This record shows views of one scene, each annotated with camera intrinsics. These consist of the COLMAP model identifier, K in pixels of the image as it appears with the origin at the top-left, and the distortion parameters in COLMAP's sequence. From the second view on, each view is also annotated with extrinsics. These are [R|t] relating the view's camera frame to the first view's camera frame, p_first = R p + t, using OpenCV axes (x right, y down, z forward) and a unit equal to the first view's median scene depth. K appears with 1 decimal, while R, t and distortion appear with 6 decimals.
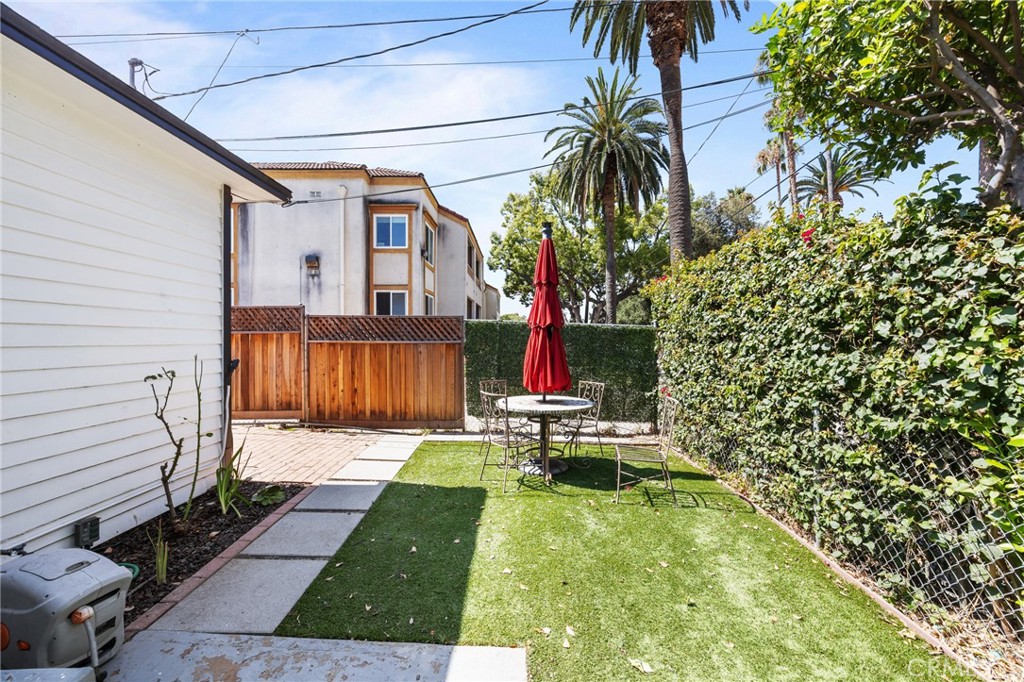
lens RADIAL K [[392.1, 0, 521.4], [0, 392.1, 342.3], [0, 0, 1]] dist [-0.001348, -0.000022]
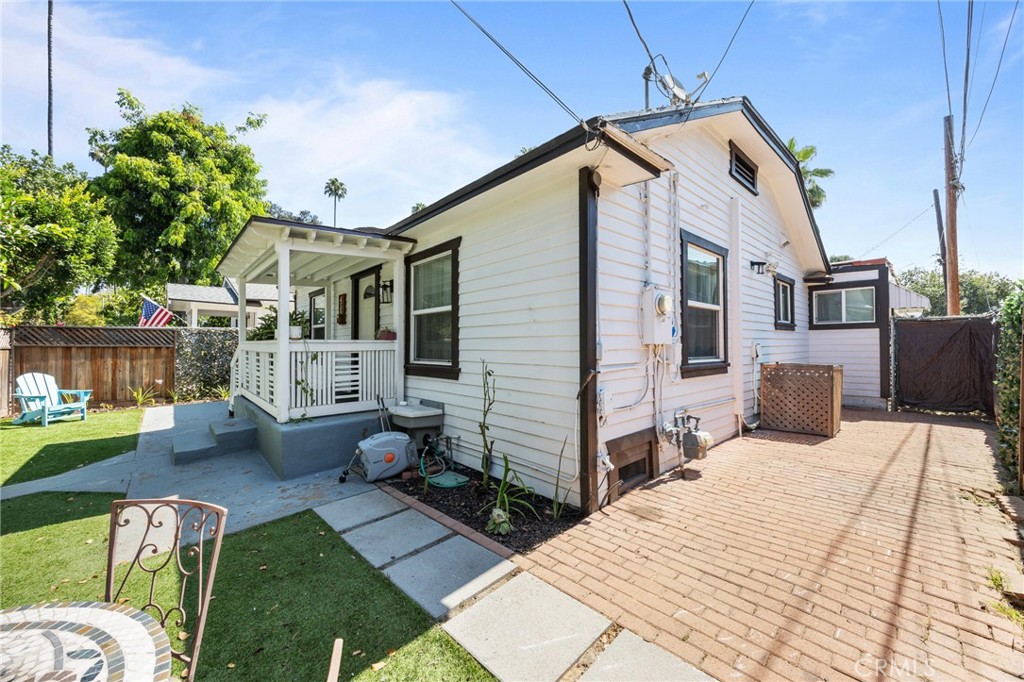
lens RADIAL K [[384.1, 0, 513.3], [0, 384.1, 339.4], [0, 0, 1]] dist [-0.002073, -0.000188]
pose [[-0.741305, -0.007782, -0.671123, -0.079022], [-0.001971, 0.999954, -0.009418, -0.016134], [0.671165, -0.005659, -0.741286, 1.753230]]
